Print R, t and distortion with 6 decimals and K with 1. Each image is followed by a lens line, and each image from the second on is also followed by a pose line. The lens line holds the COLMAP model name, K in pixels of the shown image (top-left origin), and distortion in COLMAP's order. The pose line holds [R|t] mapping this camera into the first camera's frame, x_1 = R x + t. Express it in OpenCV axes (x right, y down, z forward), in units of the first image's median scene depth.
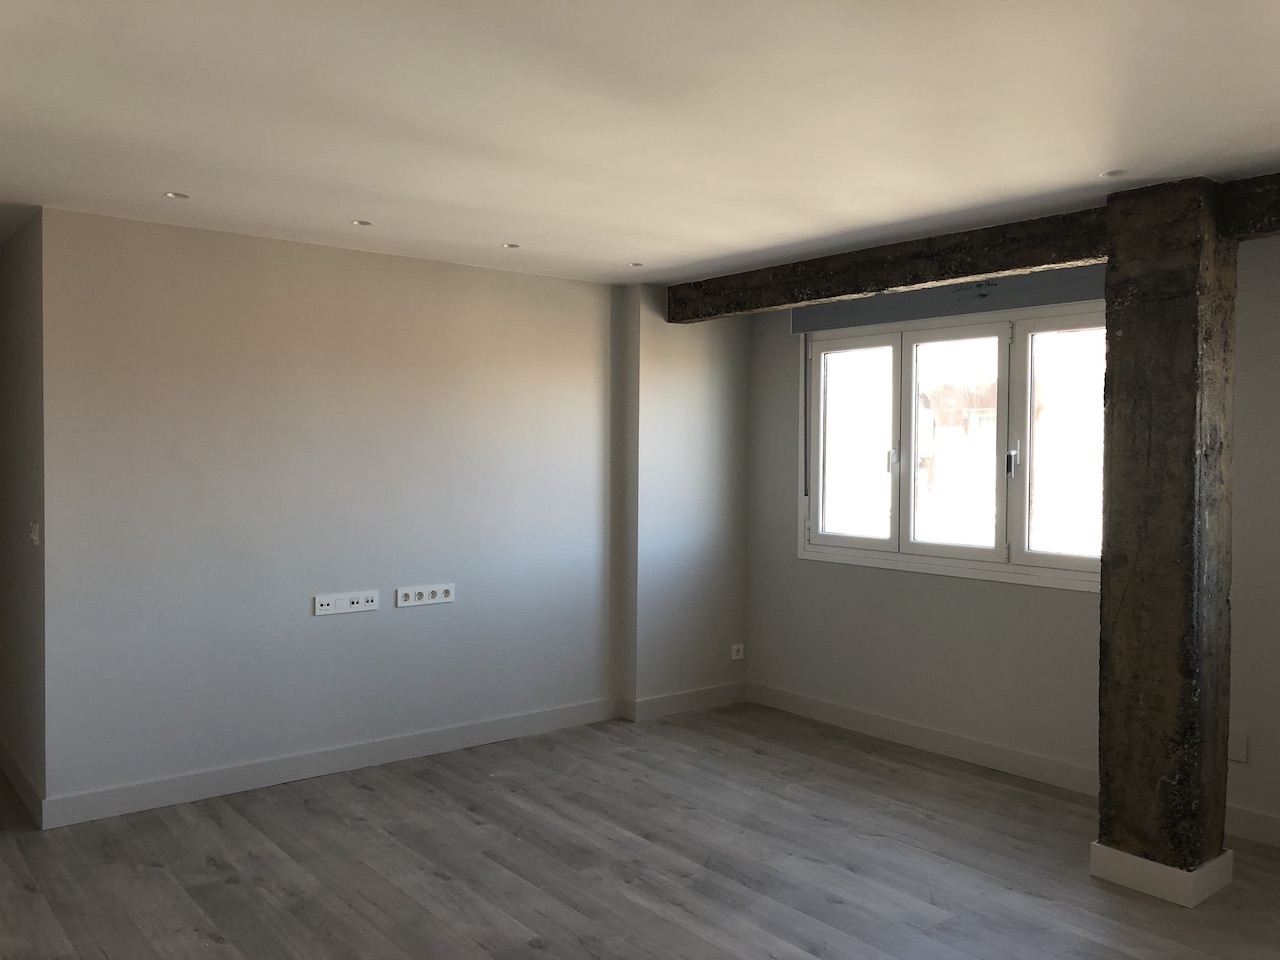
lens RADIAL K [[1039.1, 0, 630.6], [0, 1039.1, 486.8], [0, 0, 1]] dist [0.040603, -0.042916]
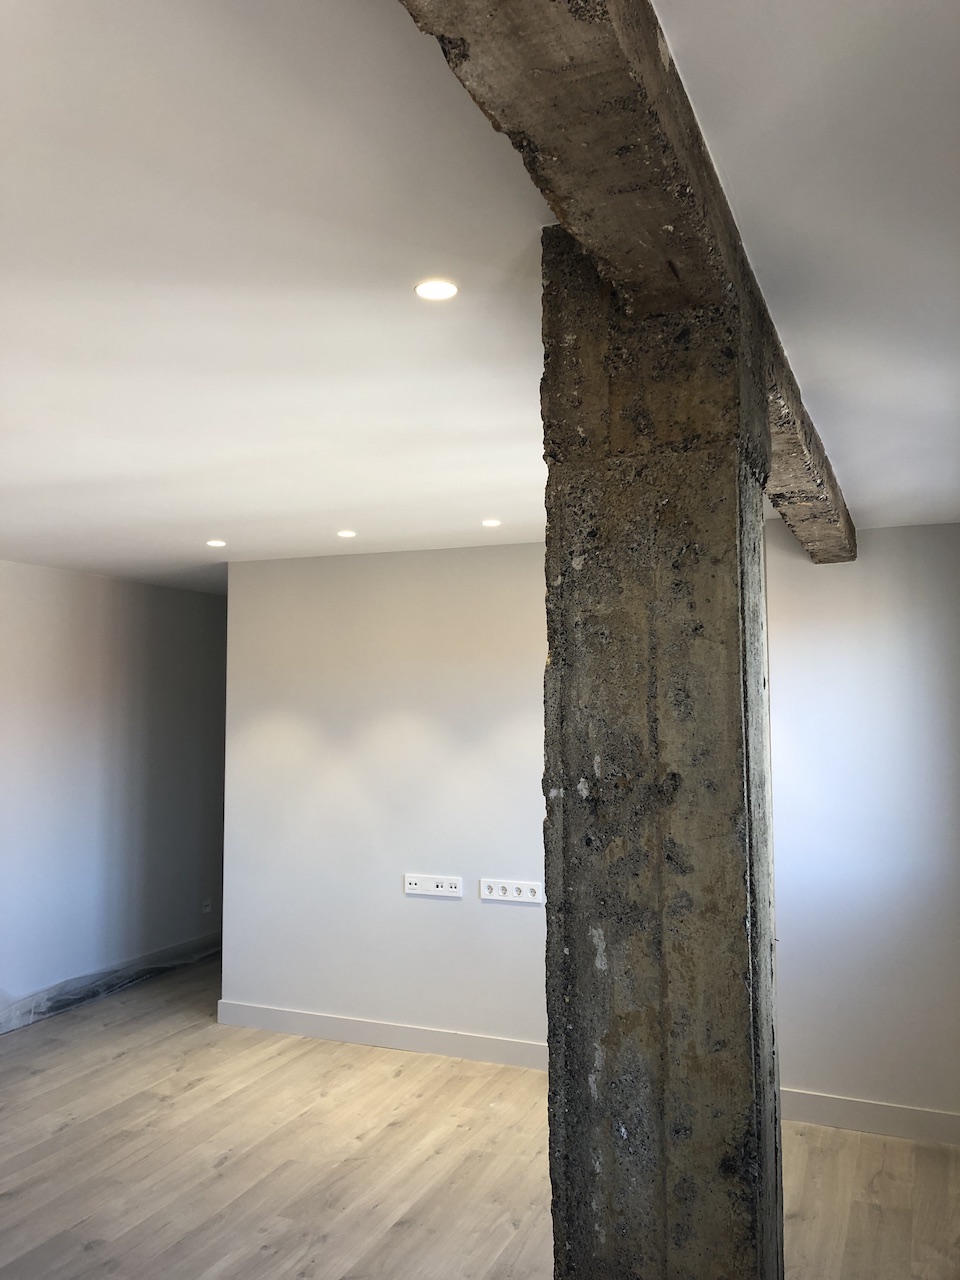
lens RADIAL K [[1039.1, 0, 476.3], [0, 1039.1, 645.5], [0, 0, 1]] dist [0.040603, -0.042916]
pose [[0.489930, -0.055241, -0.870010, 0.777949], [-0.030975, 0.996257, -0.080699, -0.050548], [0.871211, 0.066485, 0.486385, 0.618355]]
